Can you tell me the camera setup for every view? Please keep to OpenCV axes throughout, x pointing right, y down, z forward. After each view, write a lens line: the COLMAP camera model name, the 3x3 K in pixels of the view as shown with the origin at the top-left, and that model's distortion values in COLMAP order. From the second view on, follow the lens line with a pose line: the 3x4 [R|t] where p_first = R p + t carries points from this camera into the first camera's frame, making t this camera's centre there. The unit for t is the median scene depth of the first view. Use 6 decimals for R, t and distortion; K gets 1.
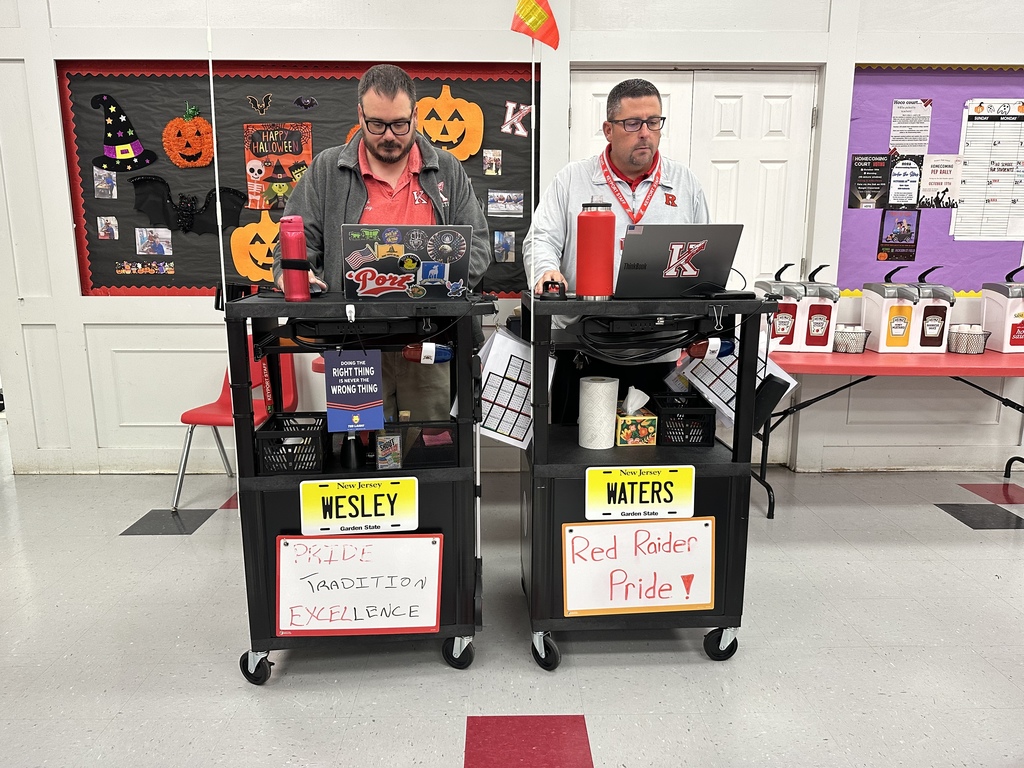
lens RADIAL K [[707.0, 0, 512.0], [0, 707.0, 386.8], [0, 0, 1]] dist [0.002325, -0.011345]
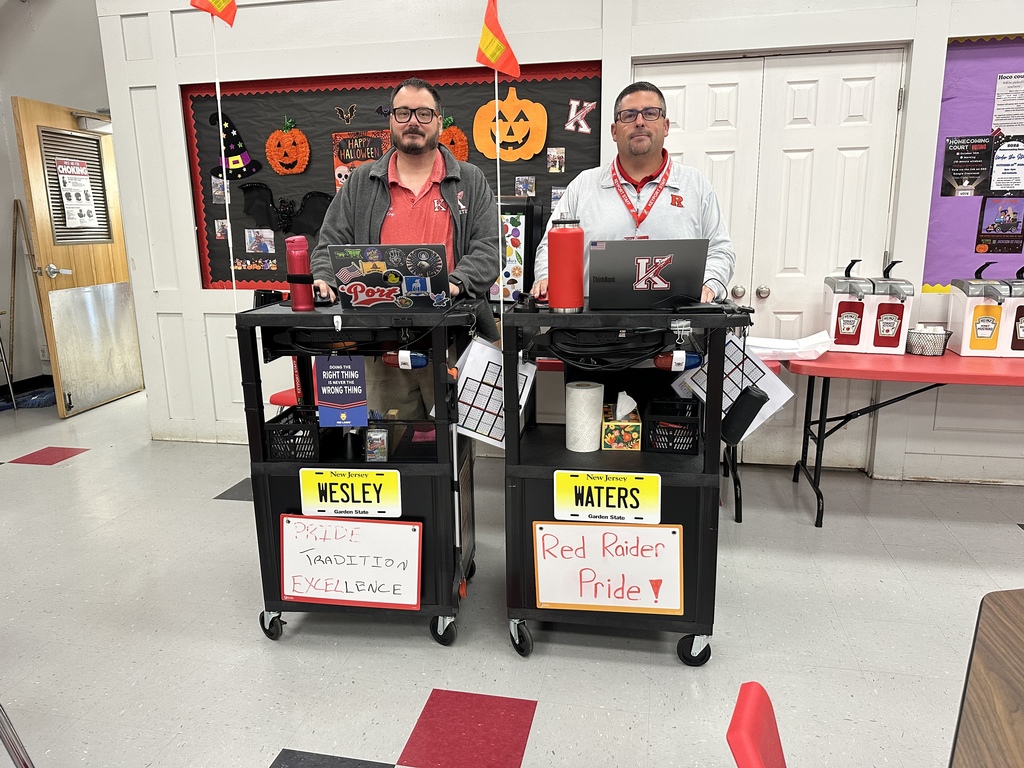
lens RADIAL K [[707.0, 0, 513.0], [0, 707.0, 382.0], [0, 0, 1]] dist [0.002325, -0.011345]
pose [[0.975959, 0.032068, -0.215583, 0.248586], [-0.026192, 0.999205, 0.030059, -0.044030], [0.216376, -0.023689, 0.976023, -0.037673]]
